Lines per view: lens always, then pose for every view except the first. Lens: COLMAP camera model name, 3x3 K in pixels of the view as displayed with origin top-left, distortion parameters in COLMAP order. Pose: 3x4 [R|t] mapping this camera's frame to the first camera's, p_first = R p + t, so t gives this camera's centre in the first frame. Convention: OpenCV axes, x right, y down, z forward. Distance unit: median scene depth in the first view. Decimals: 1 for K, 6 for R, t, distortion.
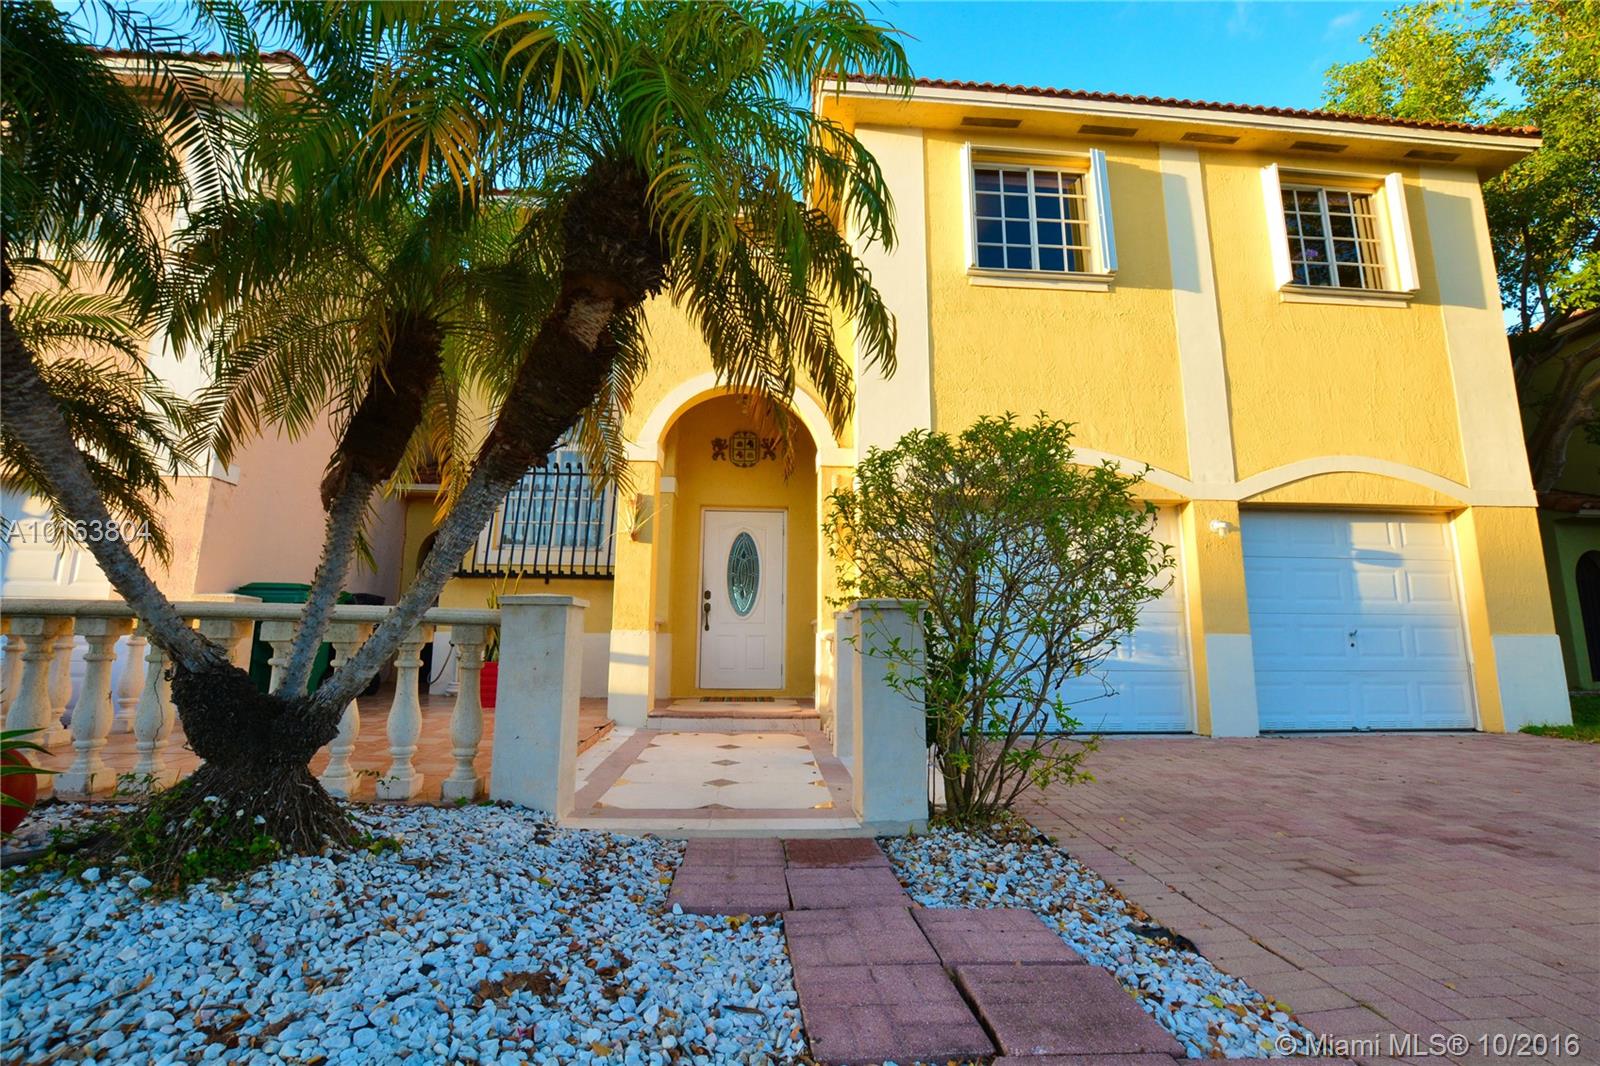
lens RADIAL K [[706.8, 0, 800.0], [0, 706.8, 533.0], [0, 0, 1]] dist [-0.032865, 0.004472]
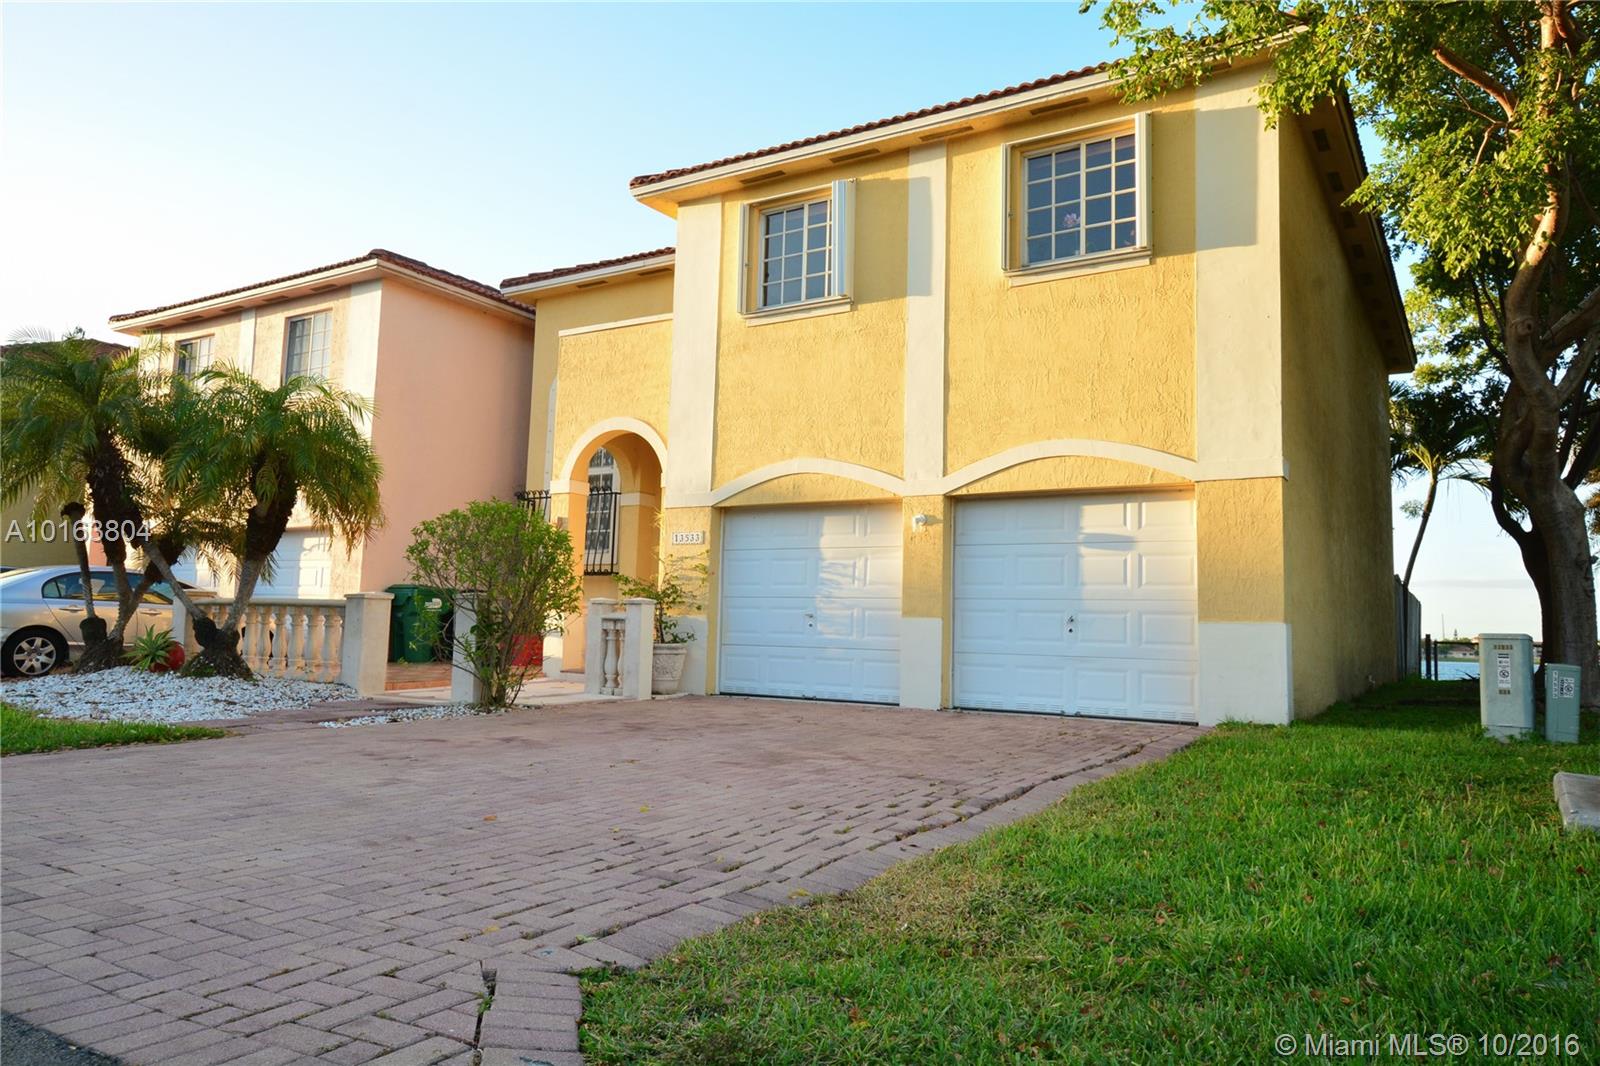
lens RADIAL K [[1096.9, 0, 800.0], [0, 1096.9, 533.0], [0, 0, 1]] dist [-0.003100, 0.003165]
pose [[0.810479, -0.040656, -0.584355, 1.392652], [0.072366, 0.996896, 0.031011, -0.054132], [0.581280, -0.067421, 0.810905, -0.486096]]
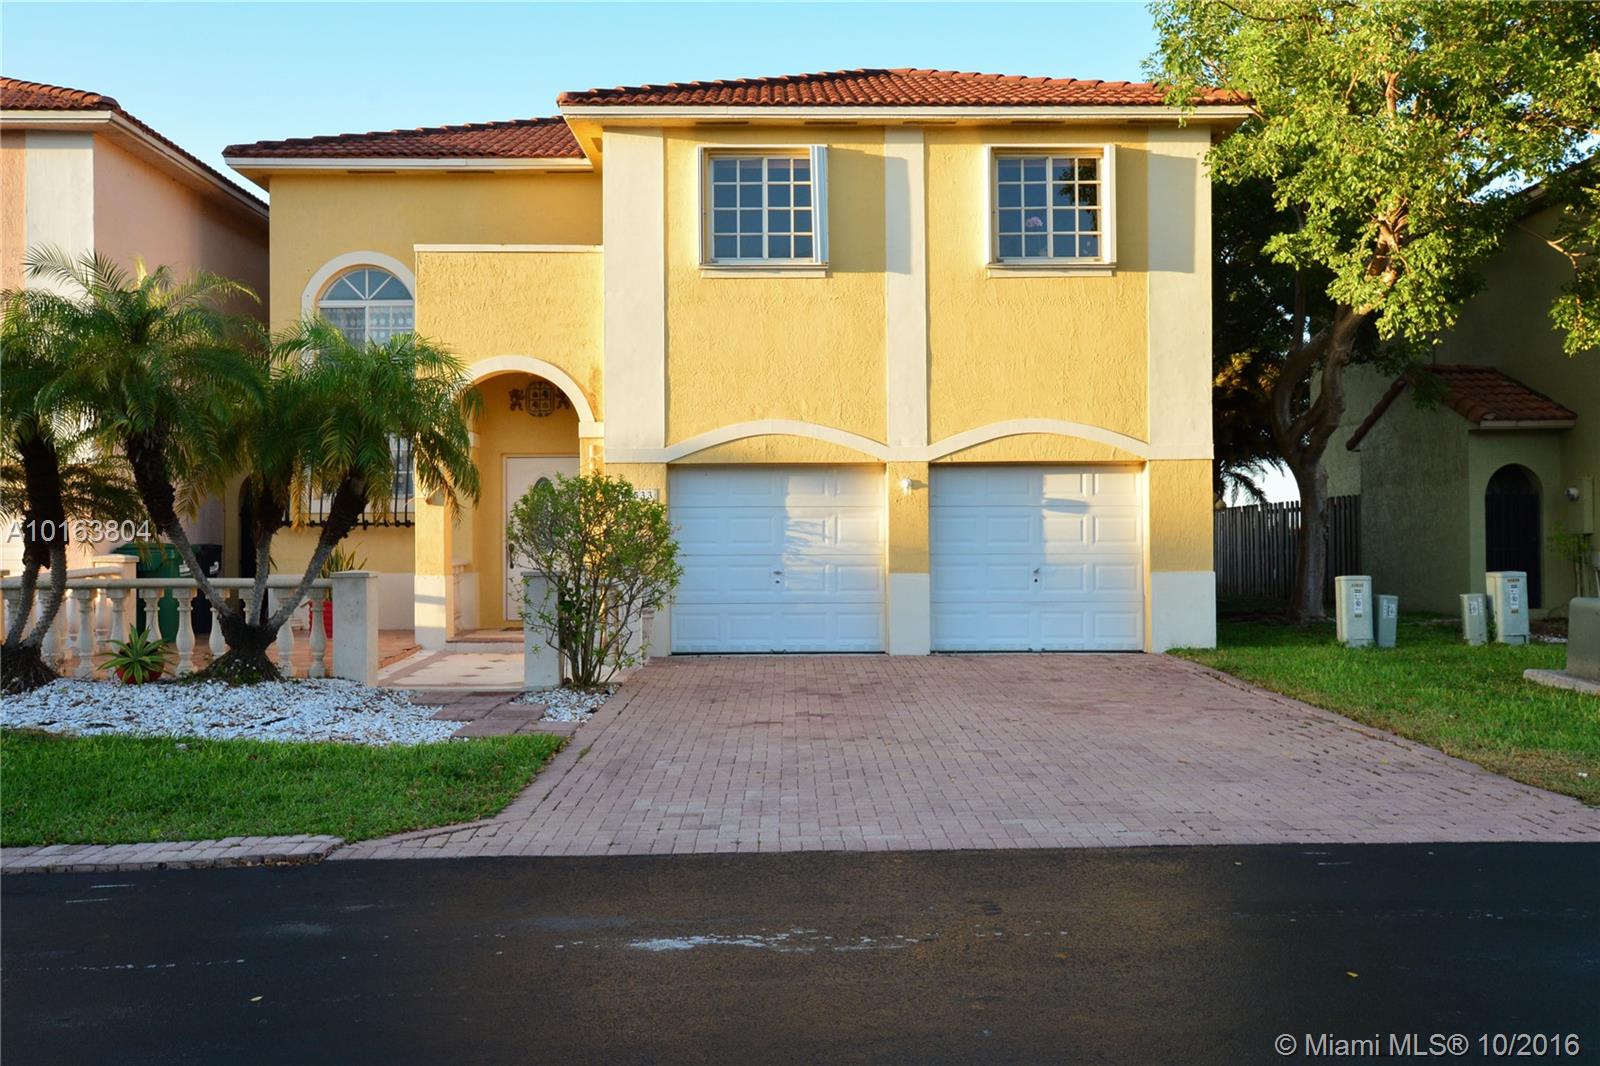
lens RADIAL K [[1374.7, 0, 800.0], [0, 1374.7, 533.0], [0, 0, 1]] dist [0.012008, 0.003213]
pose [[0.998225, -0.013538, -0.057990, 0.529065], [0.022232, 0.988129, 0.152009, -0.278235], [0.055243, -0.153029, 0.986676, -1.295543]]
